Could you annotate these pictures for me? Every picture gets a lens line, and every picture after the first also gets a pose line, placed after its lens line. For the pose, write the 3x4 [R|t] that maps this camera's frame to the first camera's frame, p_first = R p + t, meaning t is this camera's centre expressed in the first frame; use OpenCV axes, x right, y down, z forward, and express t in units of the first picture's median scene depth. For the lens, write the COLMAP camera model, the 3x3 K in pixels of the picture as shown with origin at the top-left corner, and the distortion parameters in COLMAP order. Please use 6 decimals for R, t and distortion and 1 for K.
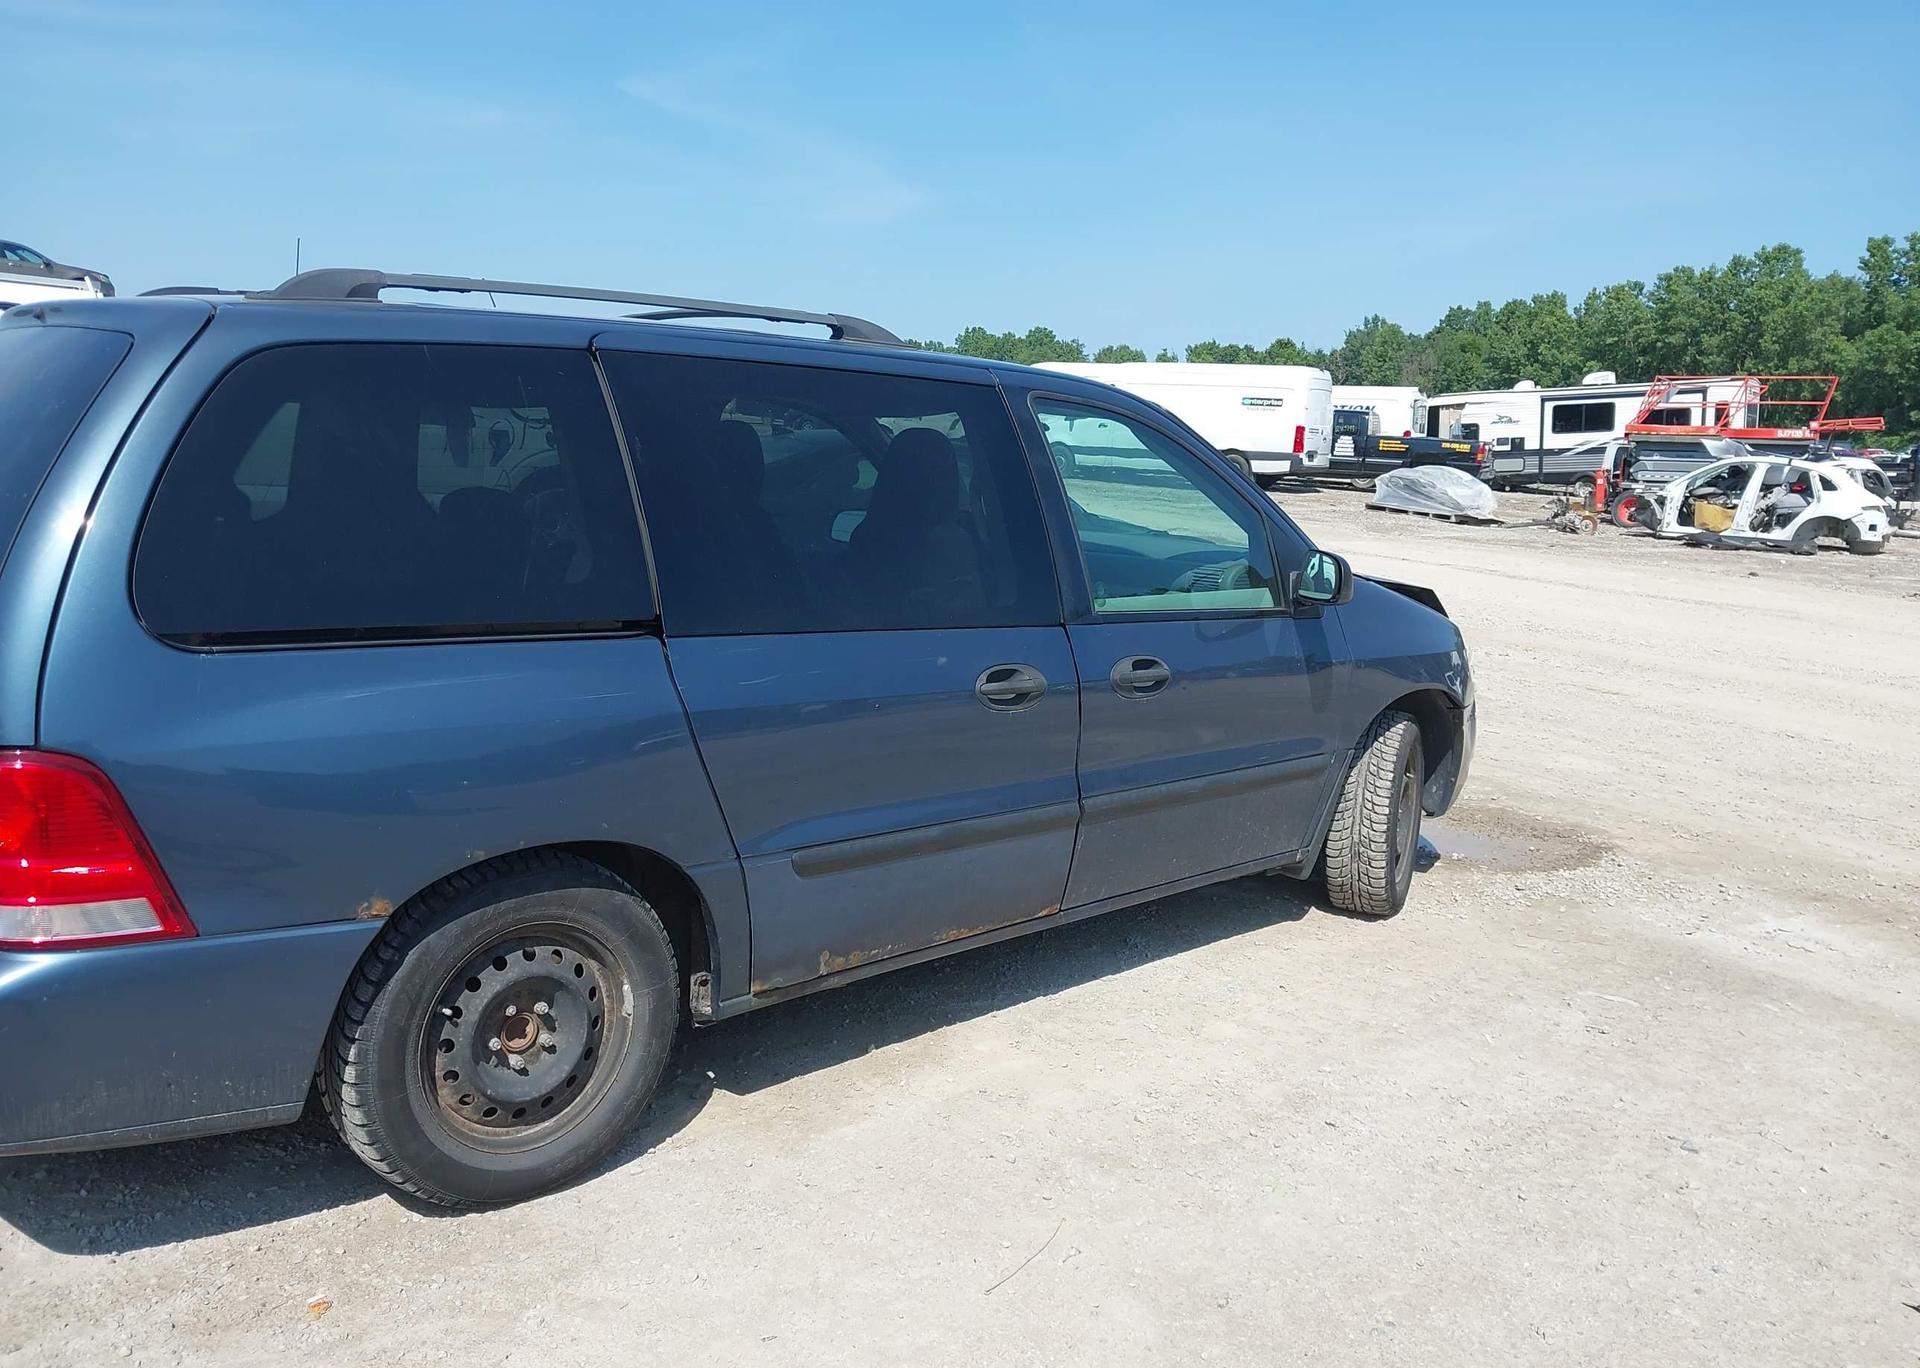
lens RADIAL K [[1541.6, 0, 960.0], [0, 1541.6, 684.0], [0, 0, 1]] dist [0.014245, -0.025547]
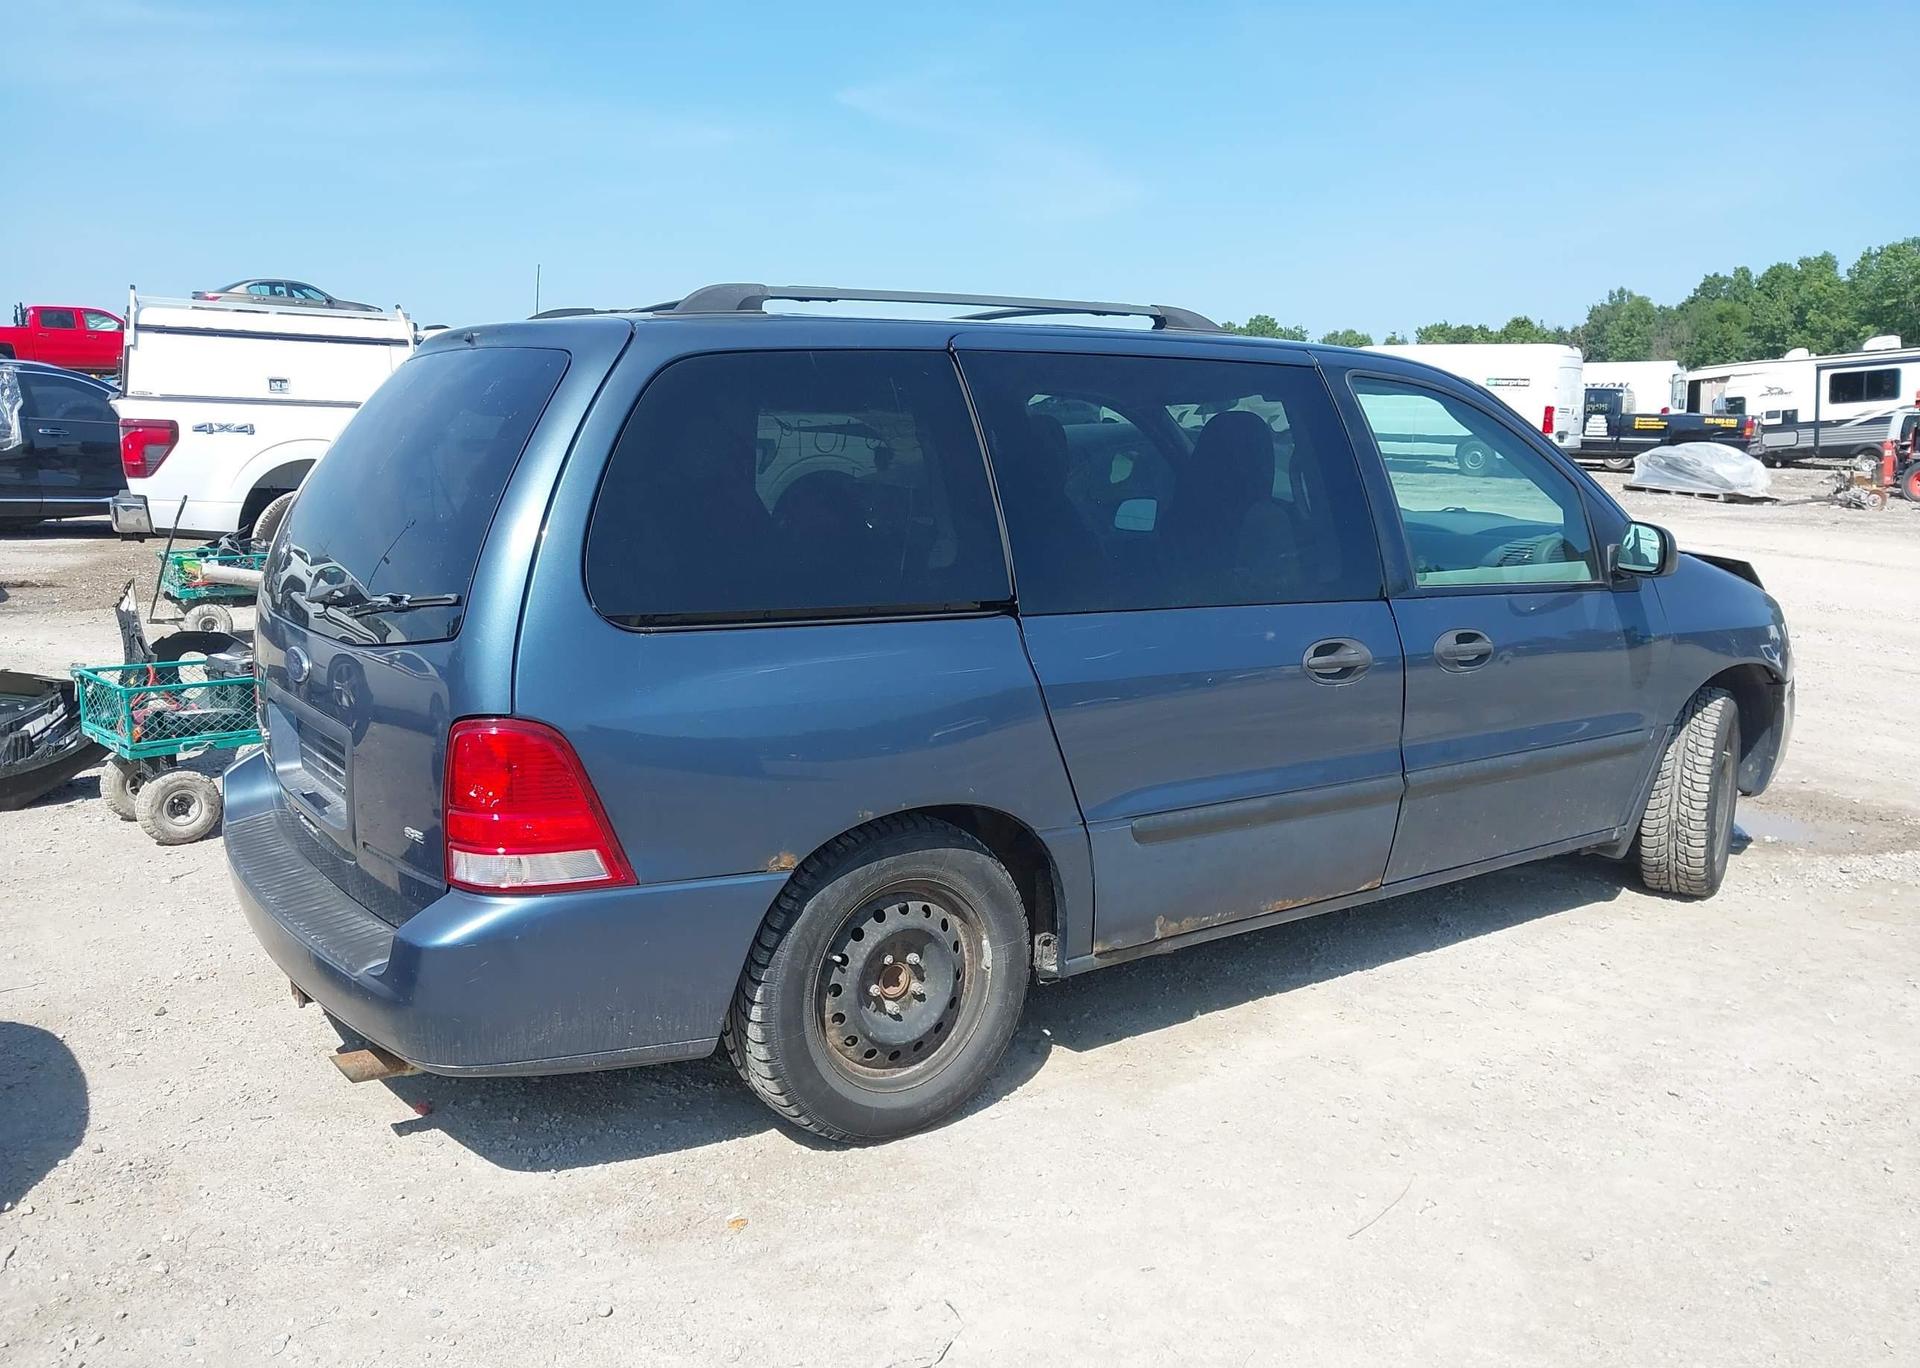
lens RADIAL K [[1541.6, 0, 960.0], [0, 1541.6, 684.0], [0, 0, 1]] dist [0.014245, -0.025547]
pose [[0.989353, -0.012410, -0.145006, -0.063456], [0.012539, 0.999921, -0.000023, 0.013510], [0.144995, -0.001795, 0.989431, -0.048096]]
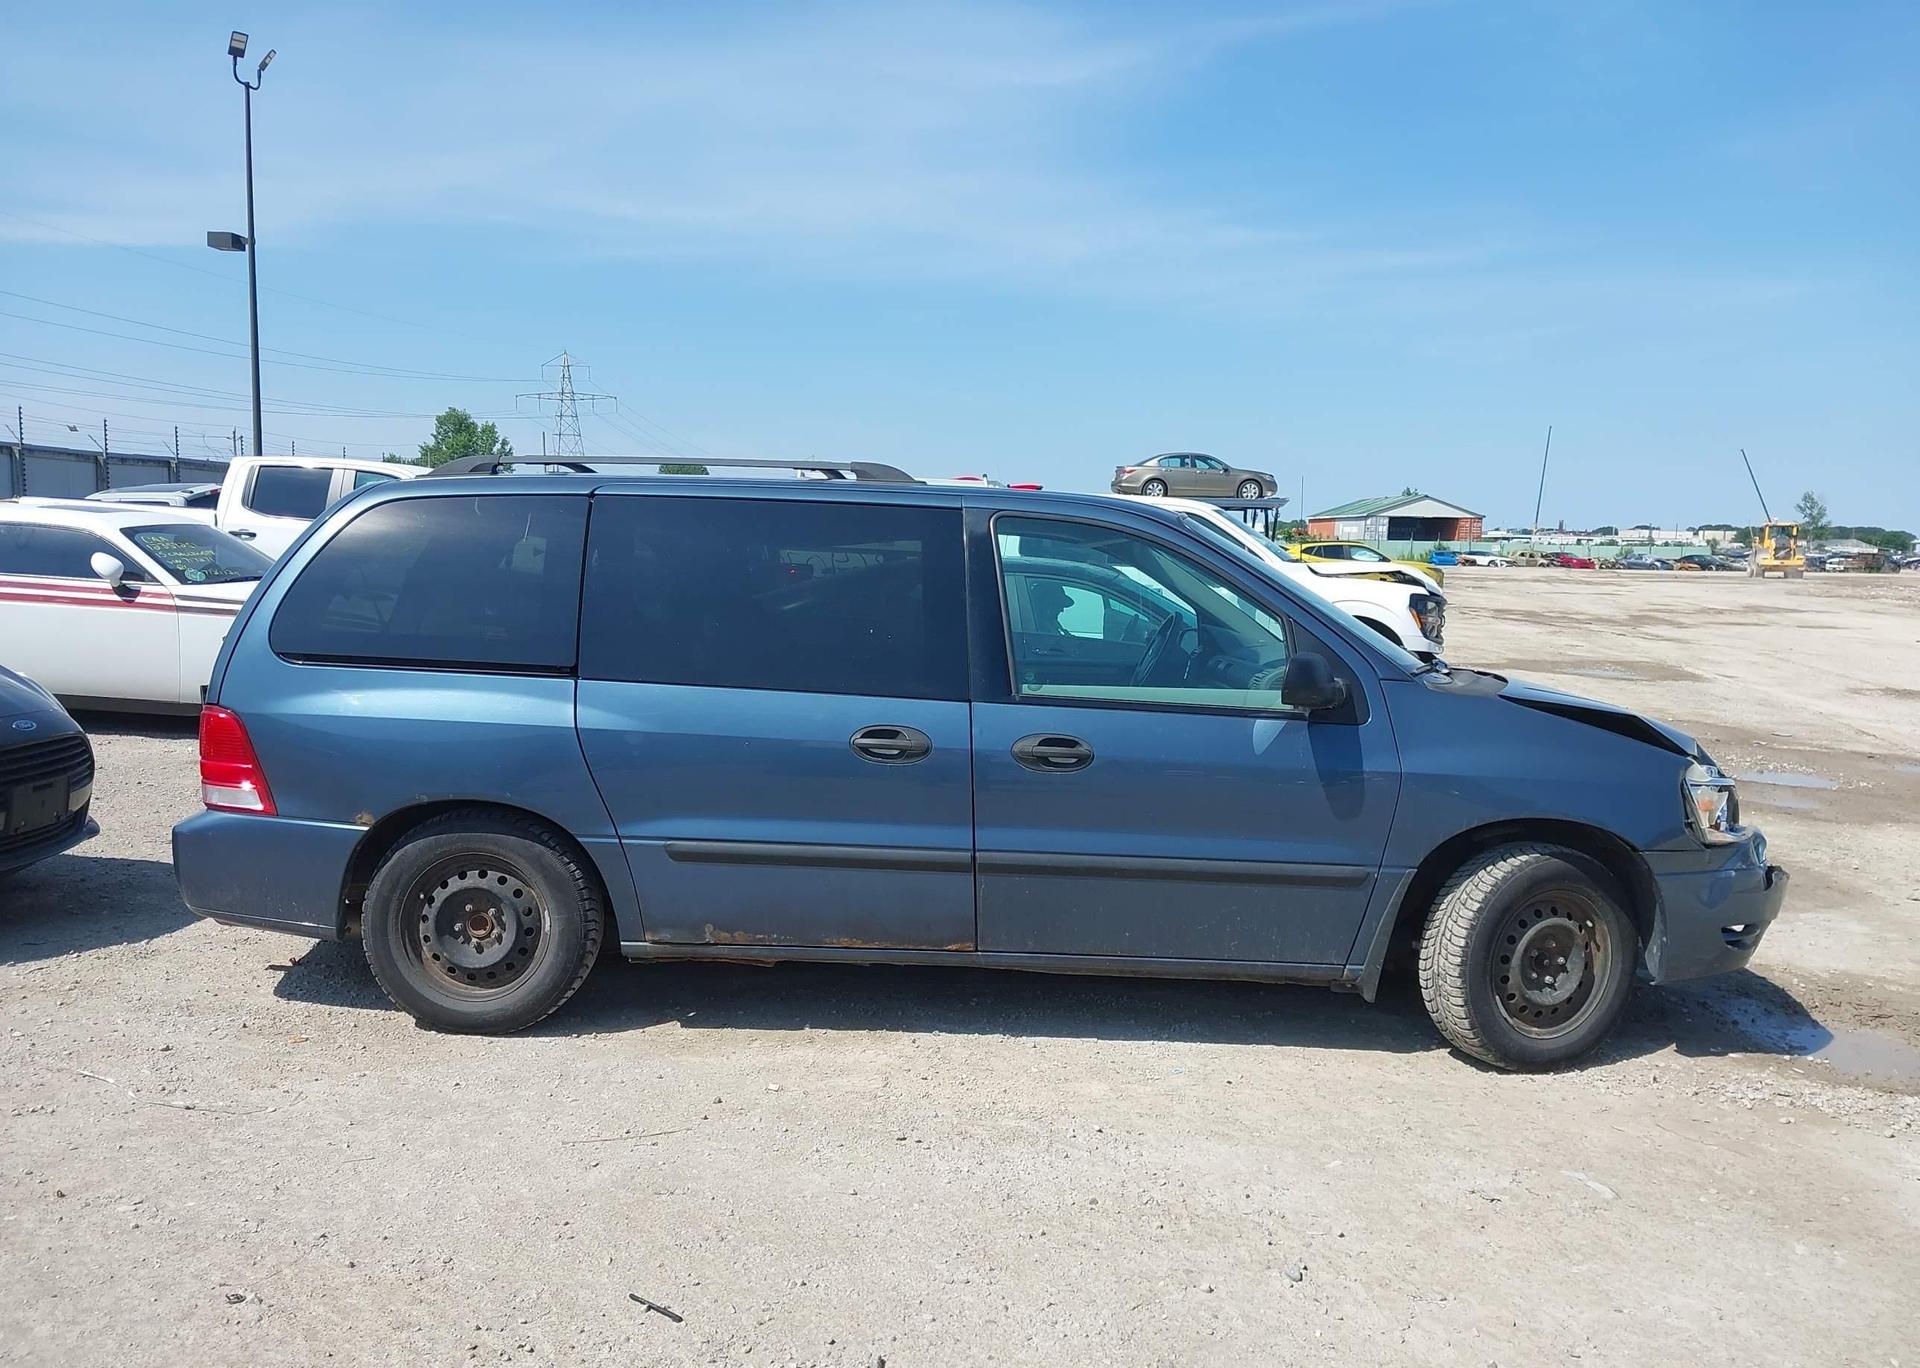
lens RADIAL K [[1541.6, 0, 960.0], [0, 1541.6, 684.0], [0, 0, 1]] dist [0.014245, -0.025547]
pose [[0.720277, 0.024957, -0.693238, 0.866256], [-0.104815, 0.991794, -0.073199, 0.035404], [0.685722, 0.125385, 0.716982, 0.137239]]
